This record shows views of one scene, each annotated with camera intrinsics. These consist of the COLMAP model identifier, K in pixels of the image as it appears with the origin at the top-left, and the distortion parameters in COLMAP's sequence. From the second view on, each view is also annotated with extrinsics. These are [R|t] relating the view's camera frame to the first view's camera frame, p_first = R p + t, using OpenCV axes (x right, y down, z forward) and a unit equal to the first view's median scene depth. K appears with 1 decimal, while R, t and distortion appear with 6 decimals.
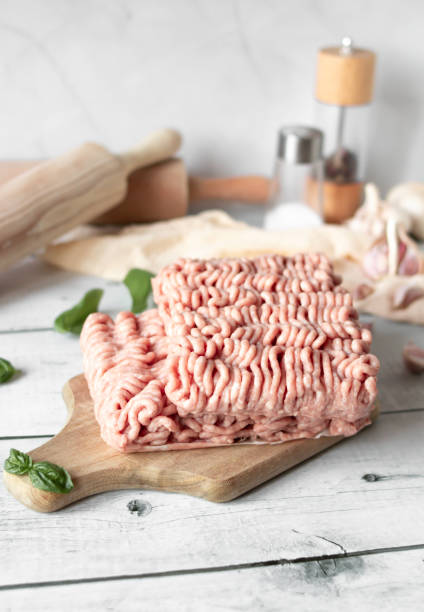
lens RADIAL K [[1035.8, 0, 230.8], [0, 1035.8, 306.8], [0, 0, 1]] dist [-0.171001, -0.050166]
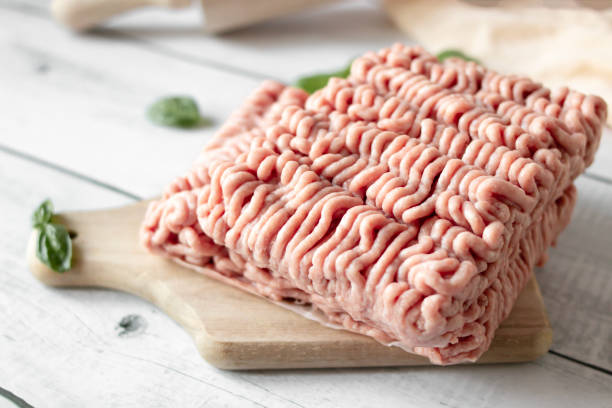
lens RADIAL K [[999.1, 0, 306.0], [0, 999.1, 204.0], [0, 0, 1]] dist [-0.209693, 0.046146]
pose [[0.753677, 0.359200, -0.550406, 0.384206], [-0.269272, 0.932689, 0.239964, -0.106892], [0.599553, -0.032647, 0.799669, 0.461433]]
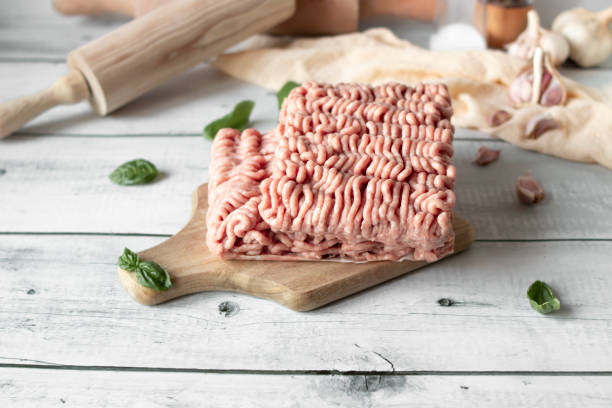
lens RADIAL K [[999.1, 0, 306.0], [0, 999.1, 204.0], [0, 0, 1]] dist [-0.209693, 0.046146]
pose [[0.975911, 0.086067, -0.200477, 0.200040], [-0.059945, 0.989313, 0.132913, -0.069478], [0.209774, -0.117694, 0.970641, -0.039613]]
